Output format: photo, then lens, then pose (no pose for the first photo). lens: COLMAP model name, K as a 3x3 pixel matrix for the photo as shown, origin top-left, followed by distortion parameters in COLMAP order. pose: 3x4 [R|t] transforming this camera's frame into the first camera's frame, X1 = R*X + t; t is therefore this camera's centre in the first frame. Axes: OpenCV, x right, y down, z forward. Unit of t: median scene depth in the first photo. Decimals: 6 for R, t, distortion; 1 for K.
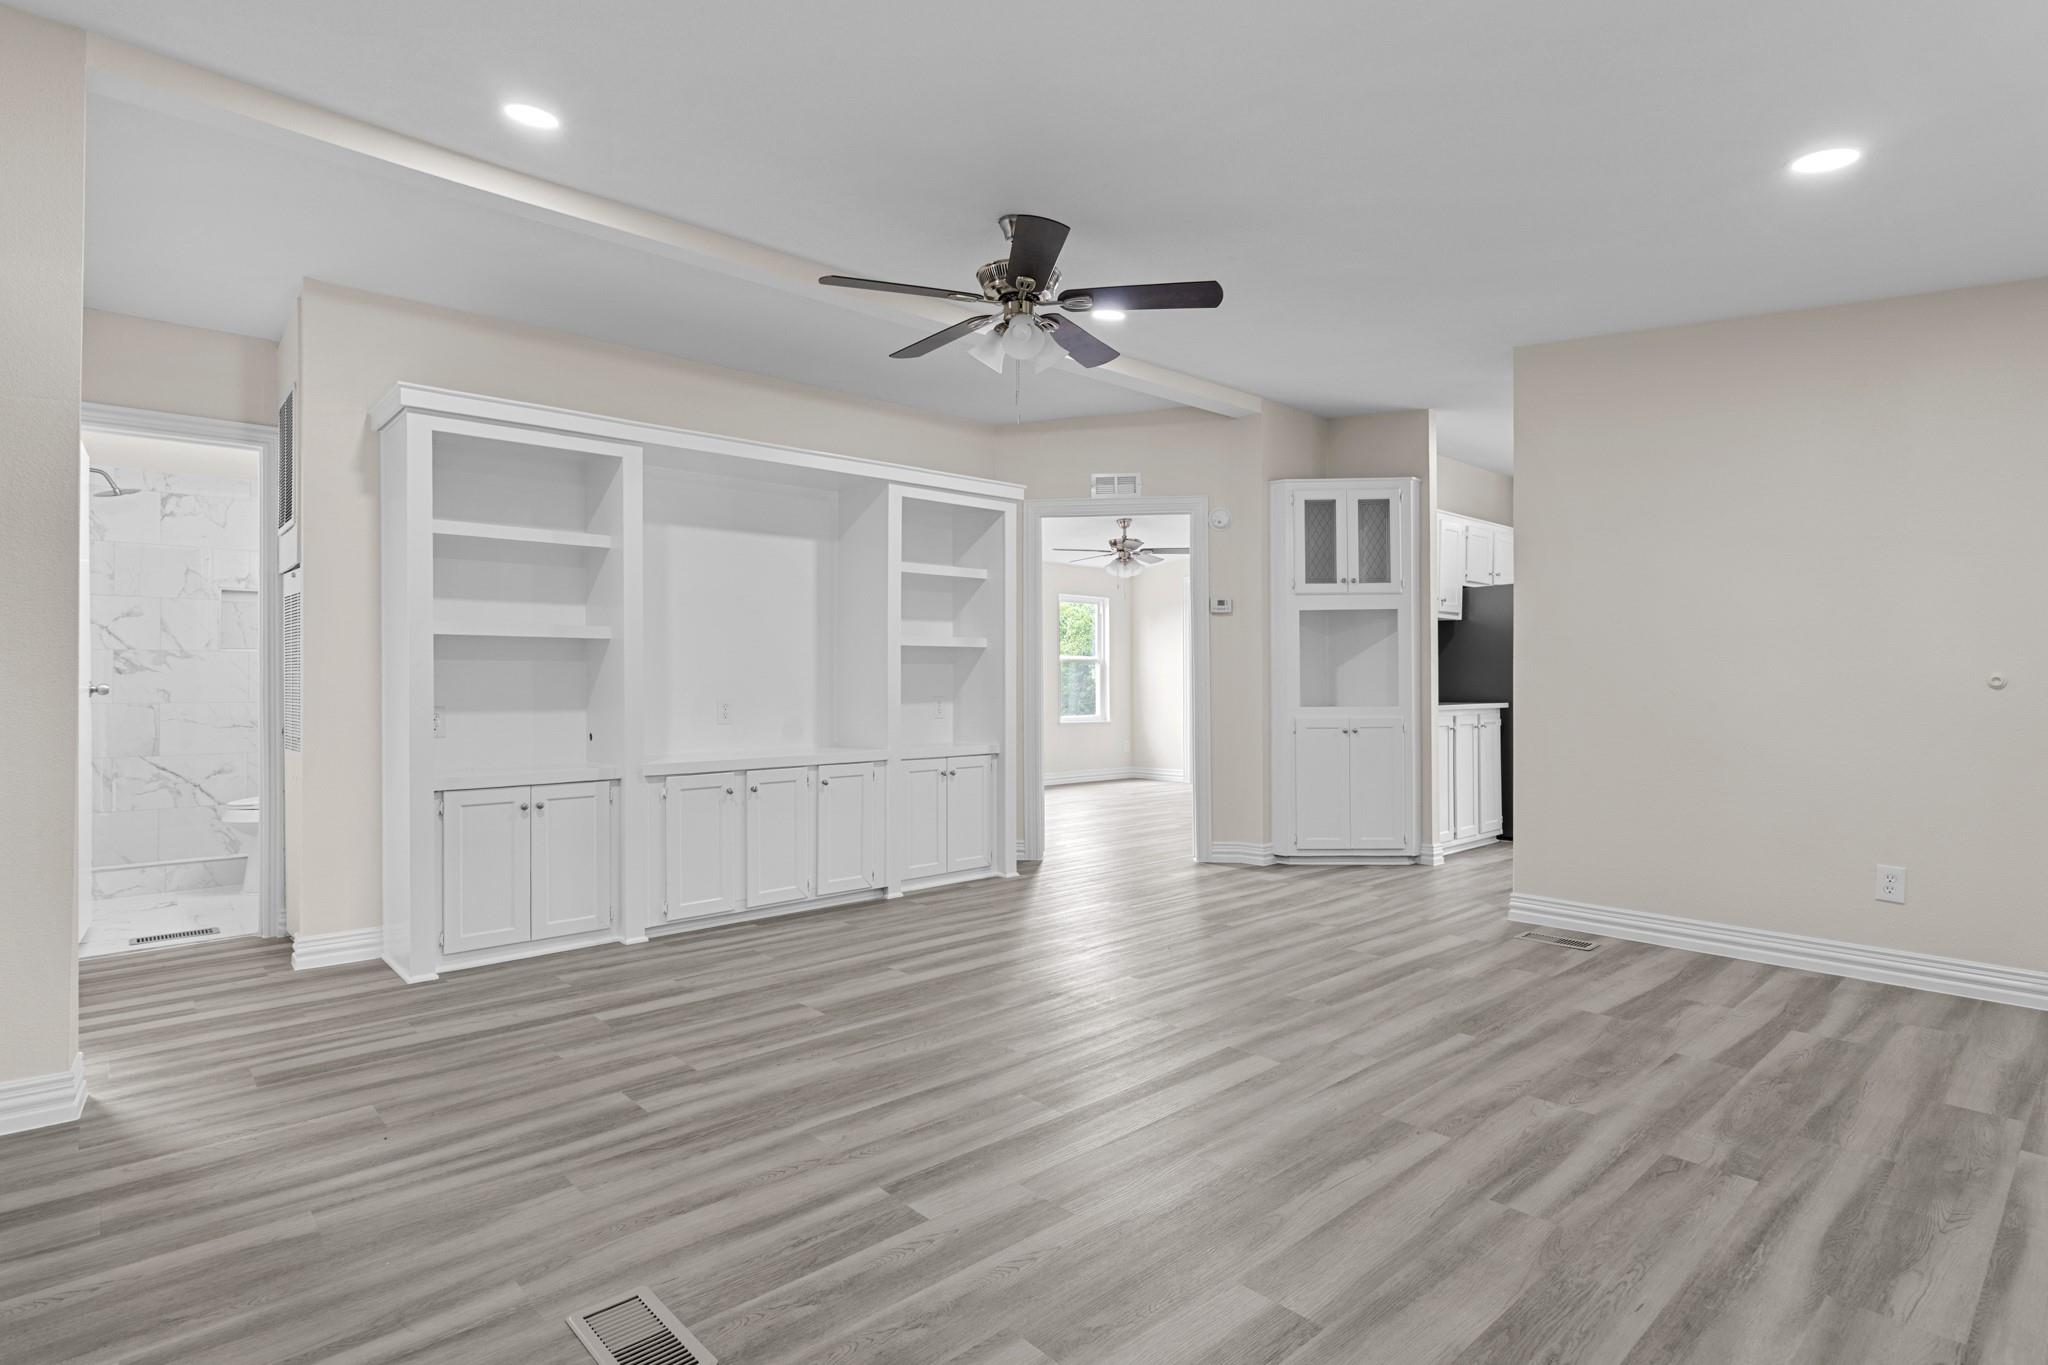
lens RADIAL K [[1028.8, 0, 1029.9], [0, 1028.8, 682.4], [0, 0, 1]] dist [0.003298, 0.000460]
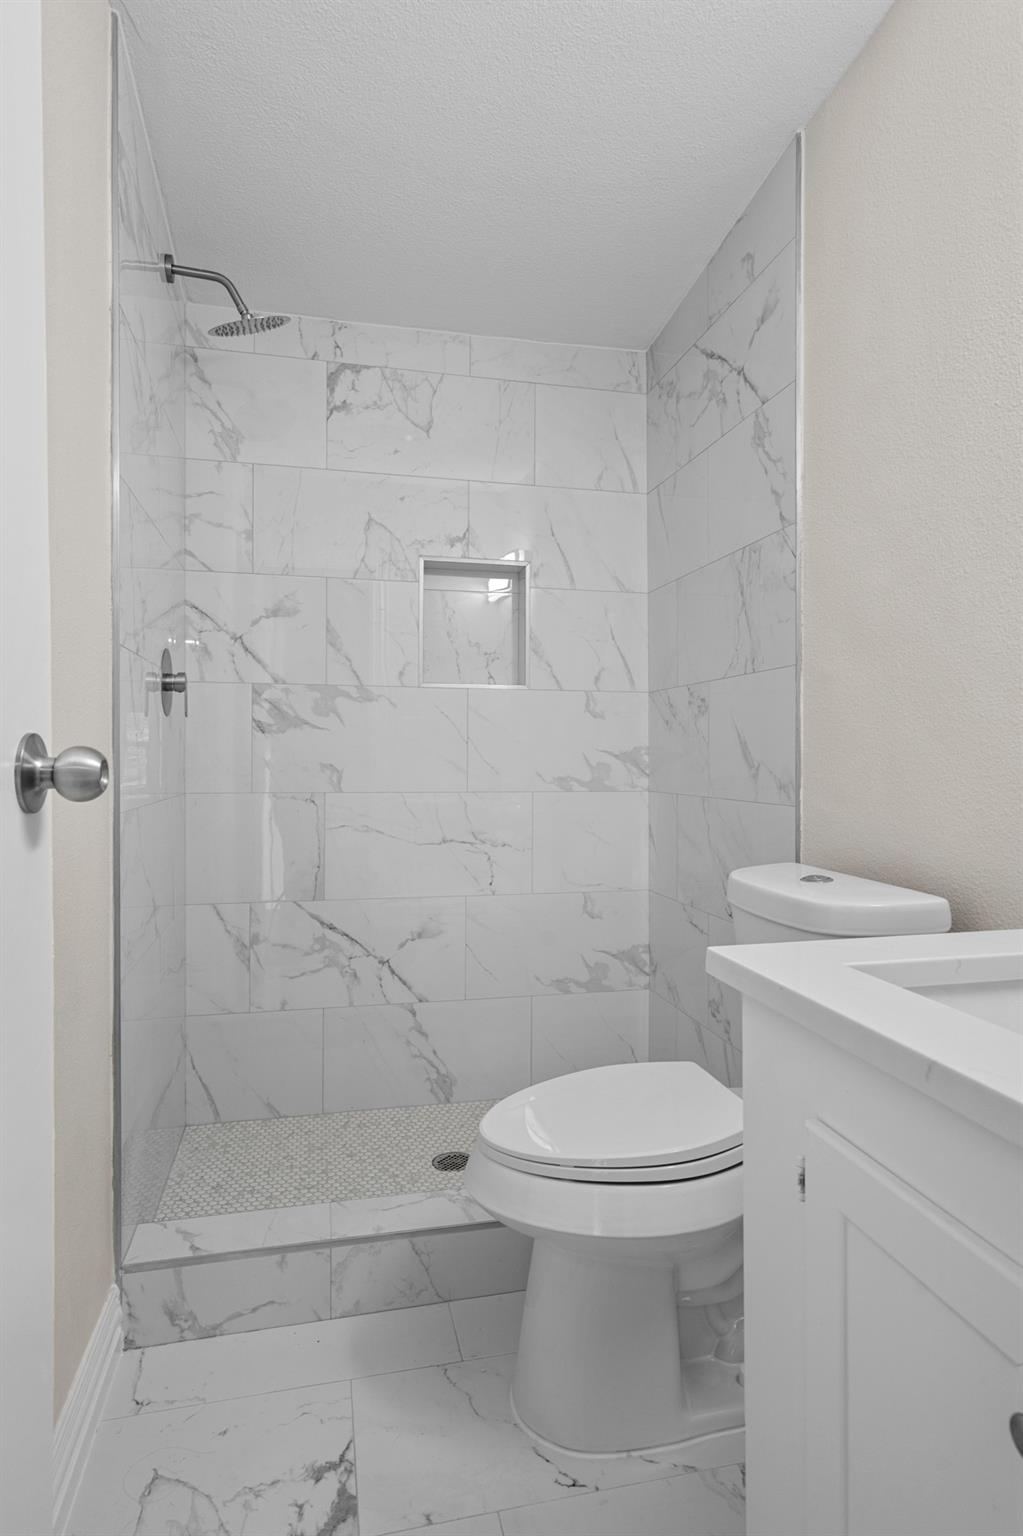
lens RADIAL K [[847.3, 0, 509.5], [0, 847.3, 765.5], [0, 0, 1]] dist [0.000037, 0.000569]
pose [[0.875850, 0.006907, -0.482533, -0.772159], [-0.002205, 0.999944, 0.010311, 0.003892], [0.482578, -0.007967, 0.875817, 0.930102]]
